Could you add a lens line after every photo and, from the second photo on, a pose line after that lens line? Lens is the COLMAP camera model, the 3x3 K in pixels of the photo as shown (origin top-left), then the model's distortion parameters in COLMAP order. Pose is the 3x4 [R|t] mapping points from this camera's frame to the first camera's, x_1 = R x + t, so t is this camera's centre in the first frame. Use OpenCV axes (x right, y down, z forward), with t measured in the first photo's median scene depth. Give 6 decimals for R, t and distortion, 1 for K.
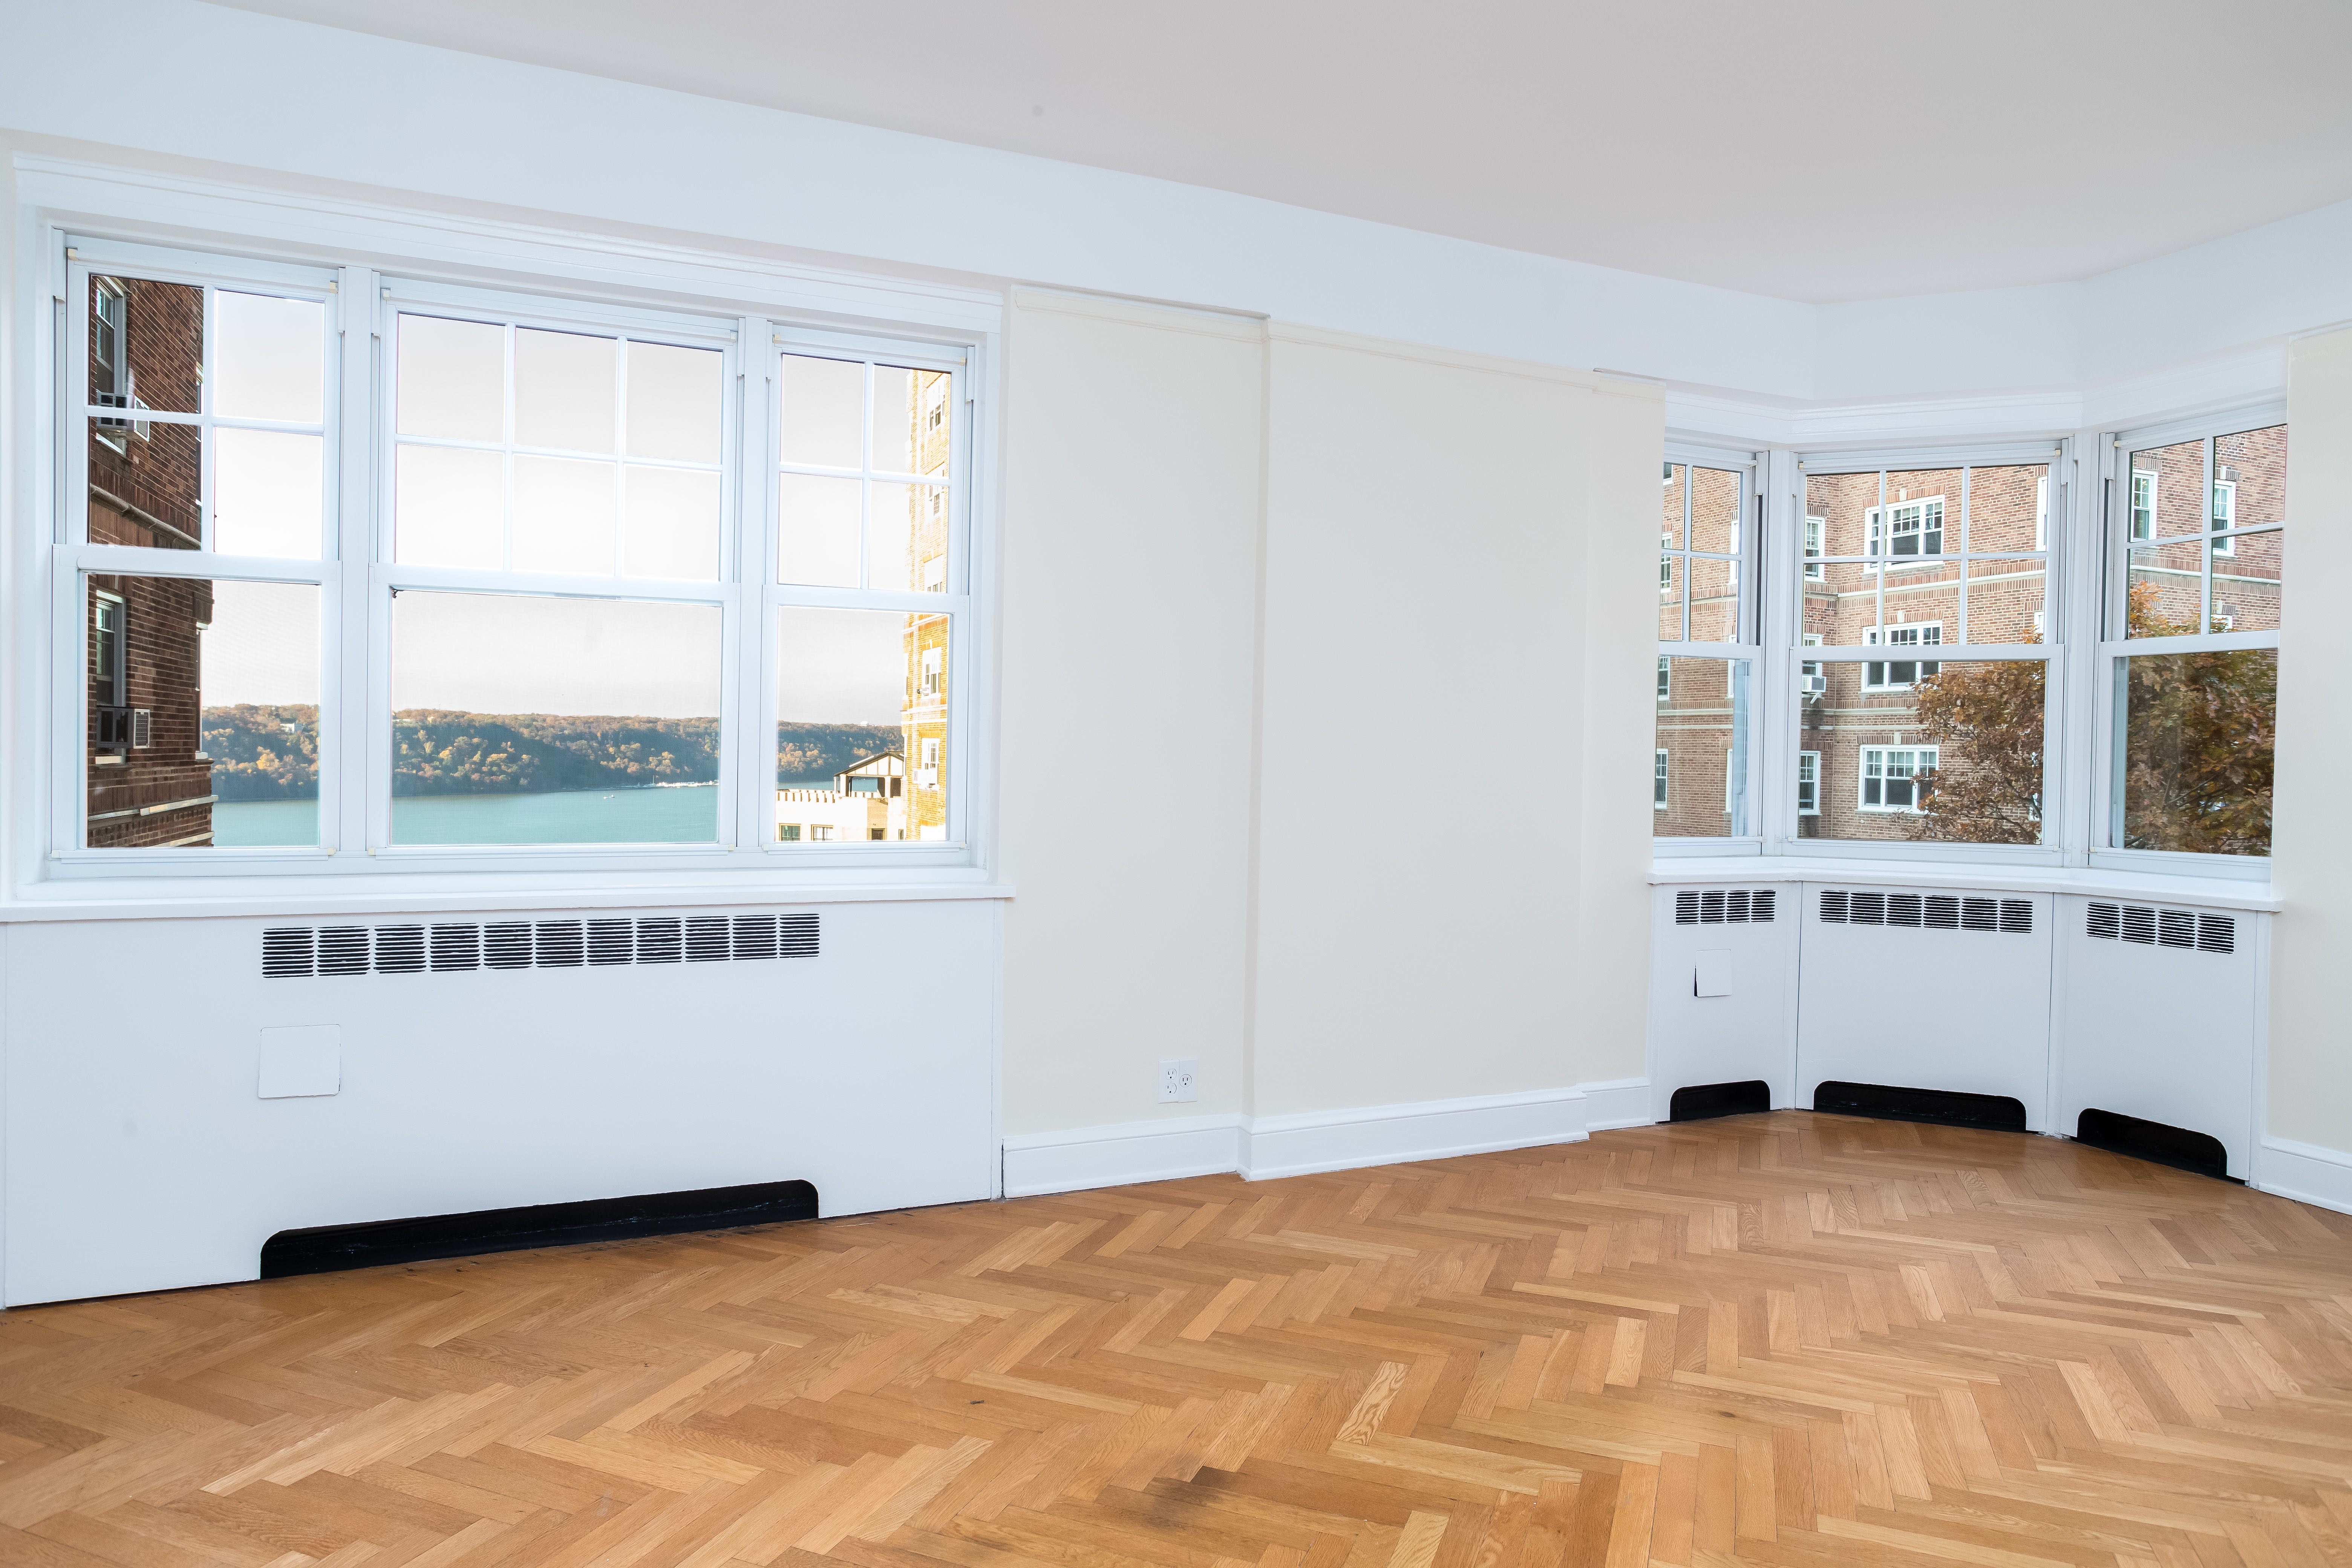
lens RADIAL K [[1441.5, 0, 1178.8], [0, 1441.5, 779.7], [0, 0, 1]] dist [-0.046957, 0.040926]
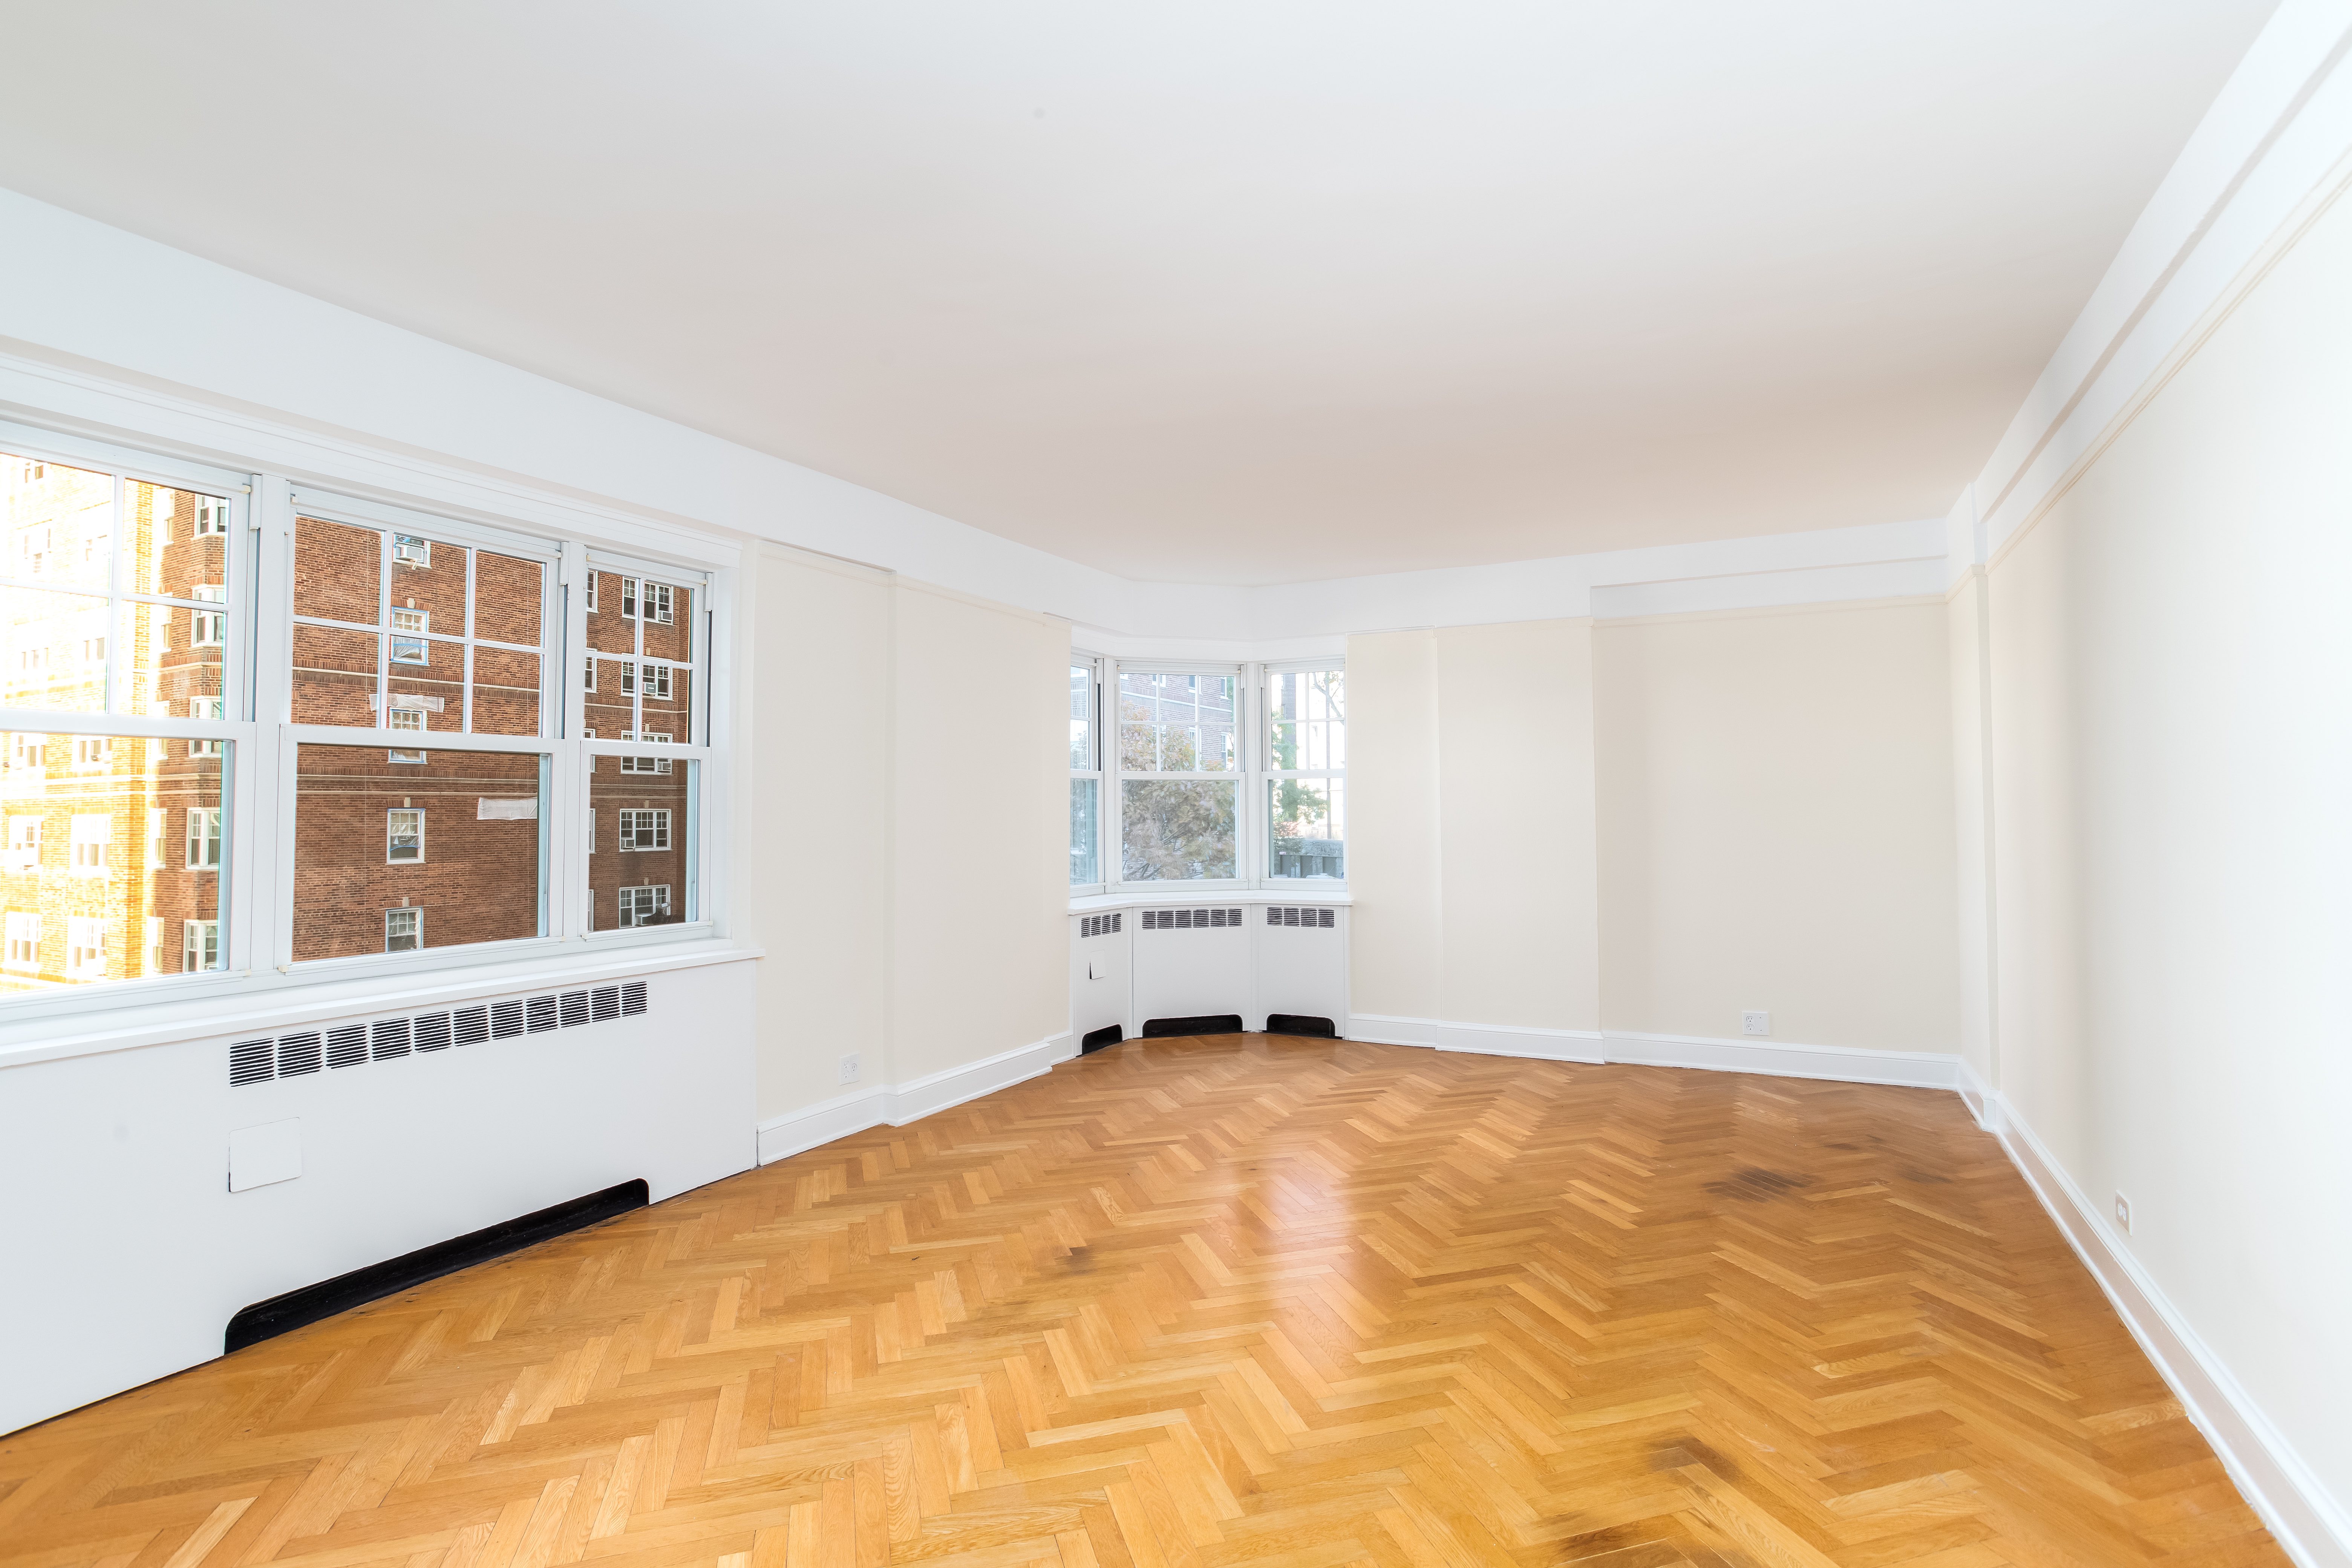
lens RADIAL K [[1137.0, 0, 1176.0], [0, 1137.0, 784.0], [0, 0, 1]] dist [-0.056006, 0.038492]
pose [[0.781420, -0.005494, 0.623981, -0.482238], [0.031673, 0.999021, -0.030869, -0.043046], [-0.623201, 0.043885, 0.780830, -0.154412]]
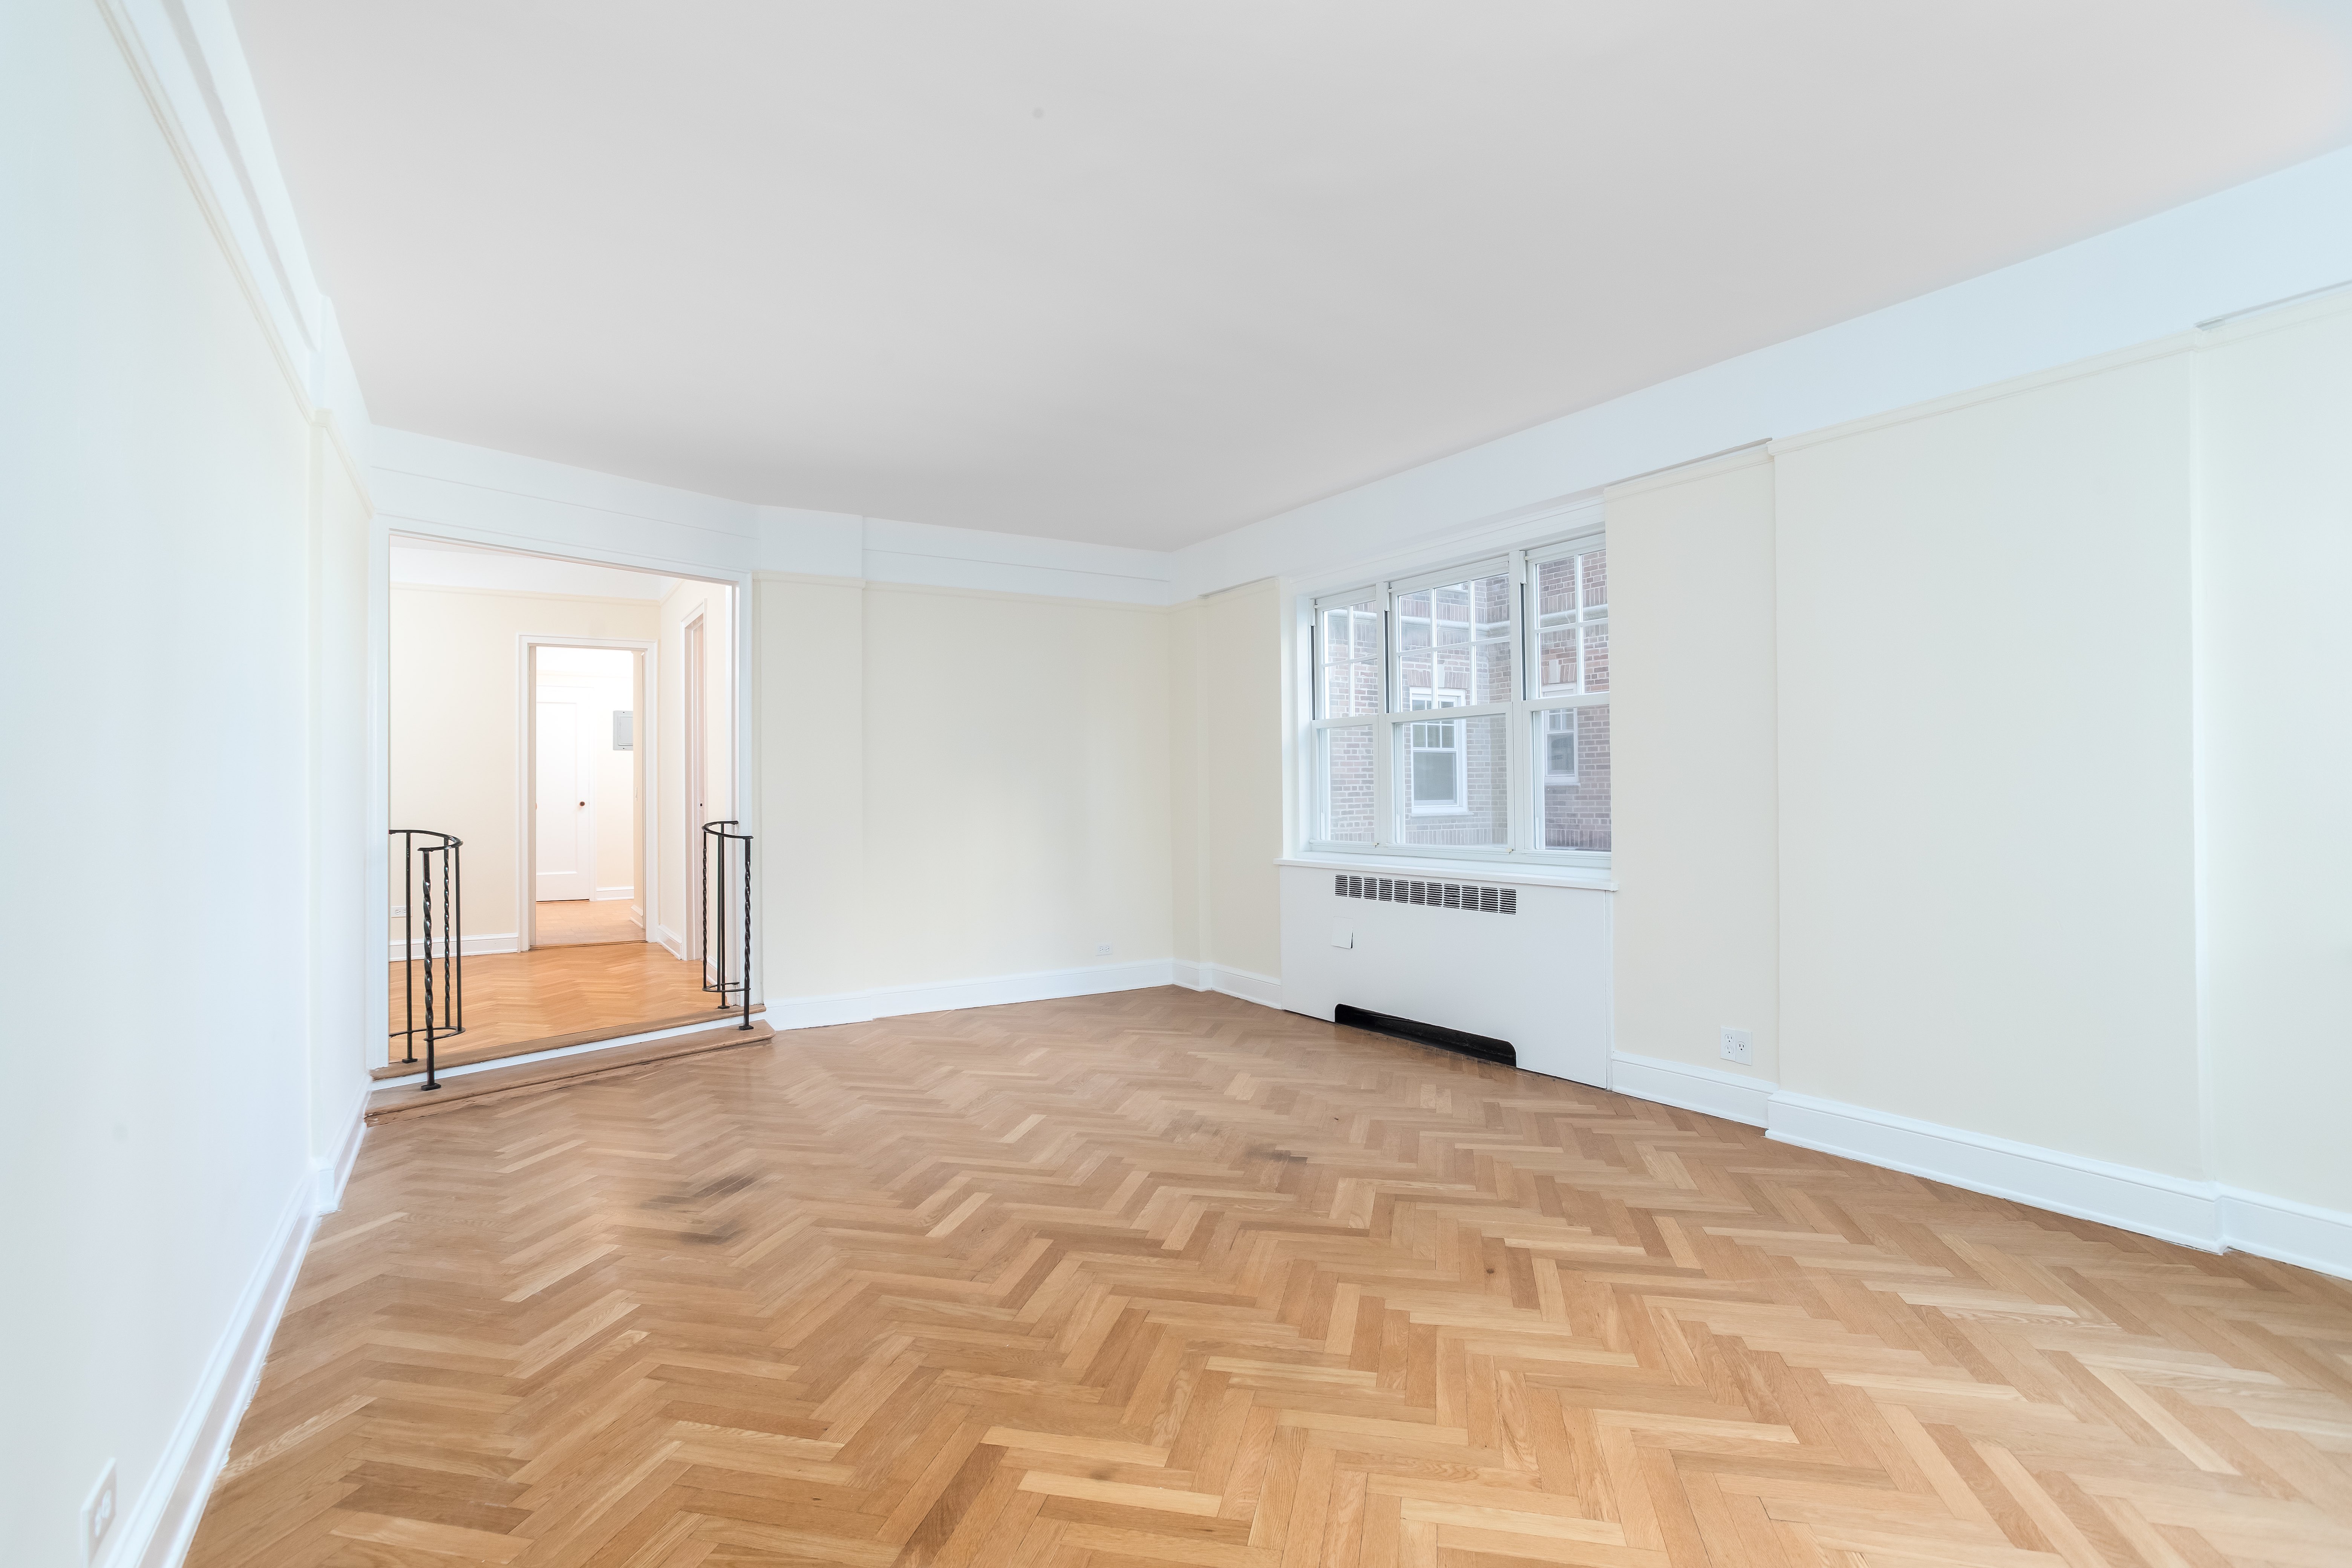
lens RADIAL K [[1137.0, 0, 1176.0], [0, 1137.0, 784.0], [0, 0, 1]] dist [-0.056006, 0.038492]
pose [[0.151367, -0.025801, -0.988141, 0.951762], [-0.007649, 0.999599, -0.027272, 0.005735], [0.988448, 0.011687, 0.151109, 0.356660]]
